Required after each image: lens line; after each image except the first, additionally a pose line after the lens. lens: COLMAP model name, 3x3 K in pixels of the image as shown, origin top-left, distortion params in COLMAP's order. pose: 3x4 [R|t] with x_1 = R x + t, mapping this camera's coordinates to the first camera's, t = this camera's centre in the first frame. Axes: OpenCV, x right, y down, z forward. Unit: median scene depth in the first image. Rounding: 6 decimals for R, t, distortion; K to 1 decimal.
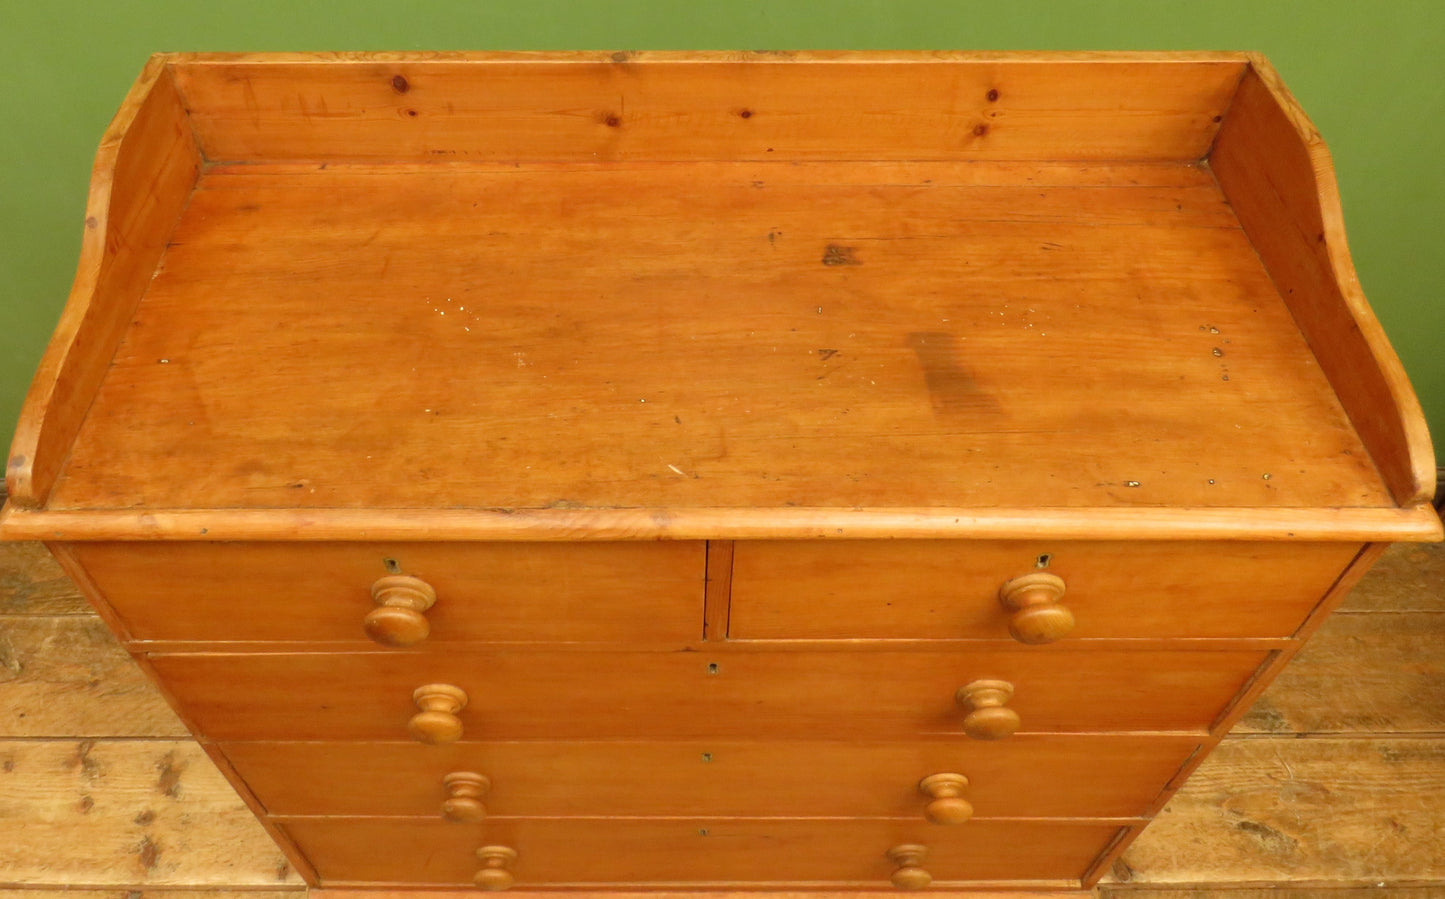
lens RADIAL K [[1084.9, 0, 686.7], [0, 1084.9, 318.3], [0, 0, 1]] dist [-0.026203, 0.000225]
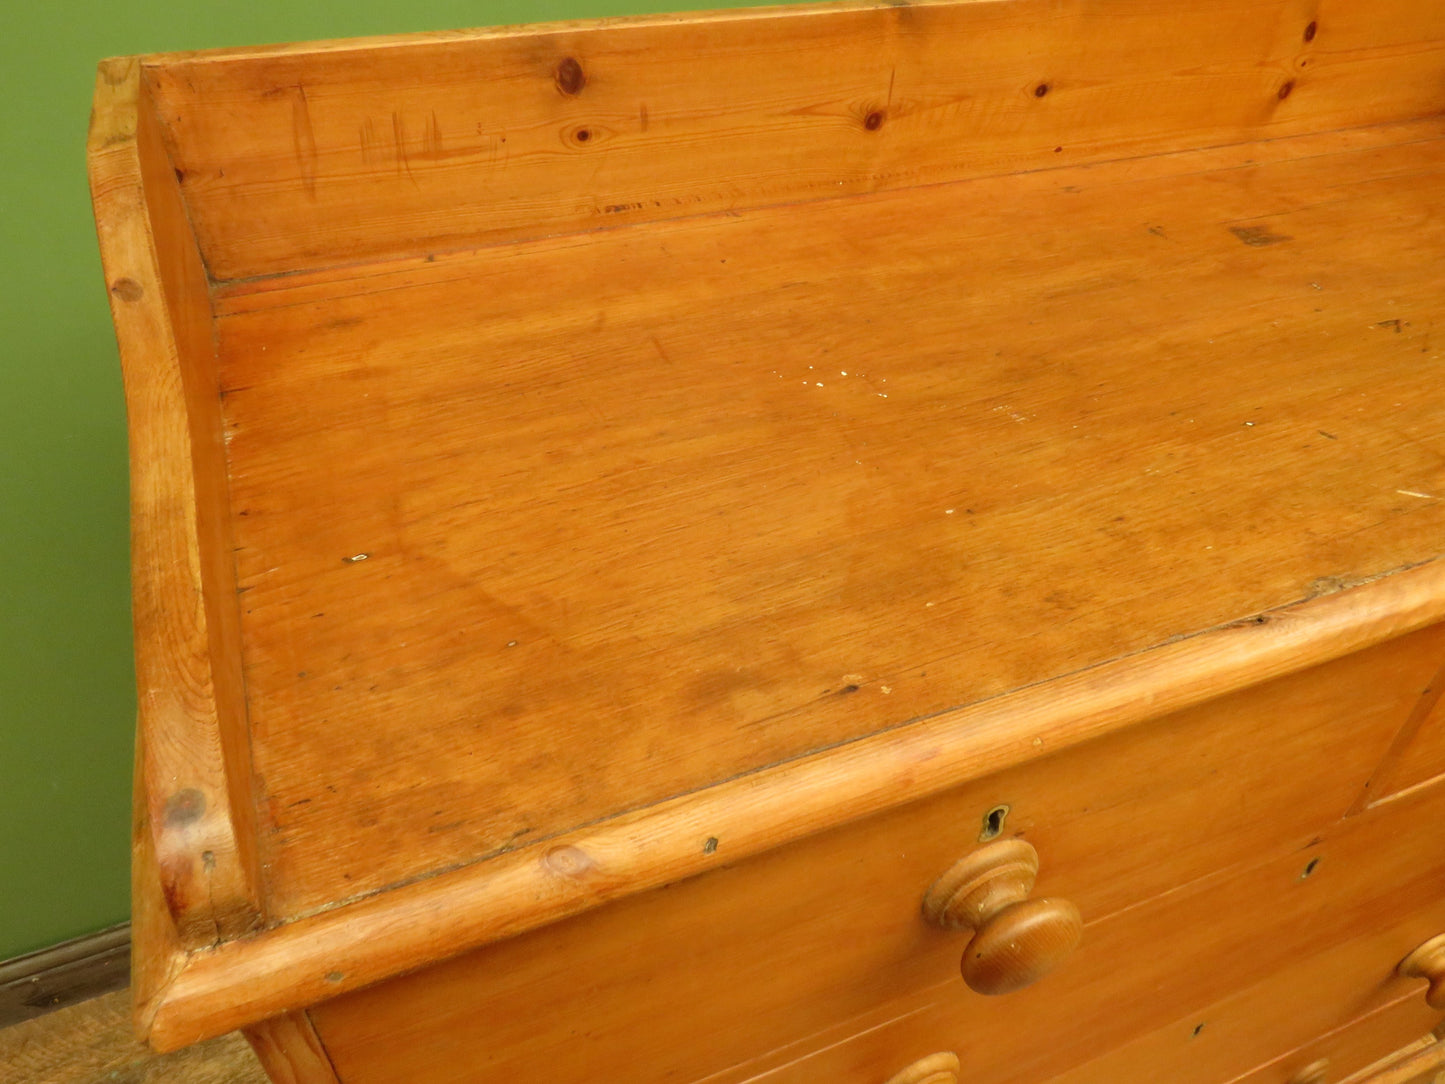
lens RADIAL K [[1033.4, 0, 700.9], [0, 1033.4, 546.2], [0, 0, 1]] dist [-0.027378, 0.005288]
pose [[0.932447, -0.220811, 0.285983, -0.416753], [0.249745, 0.965884, -0.068524, 0.089112], [-0.261095, 0.135318, 0.955782, 0.479241]]
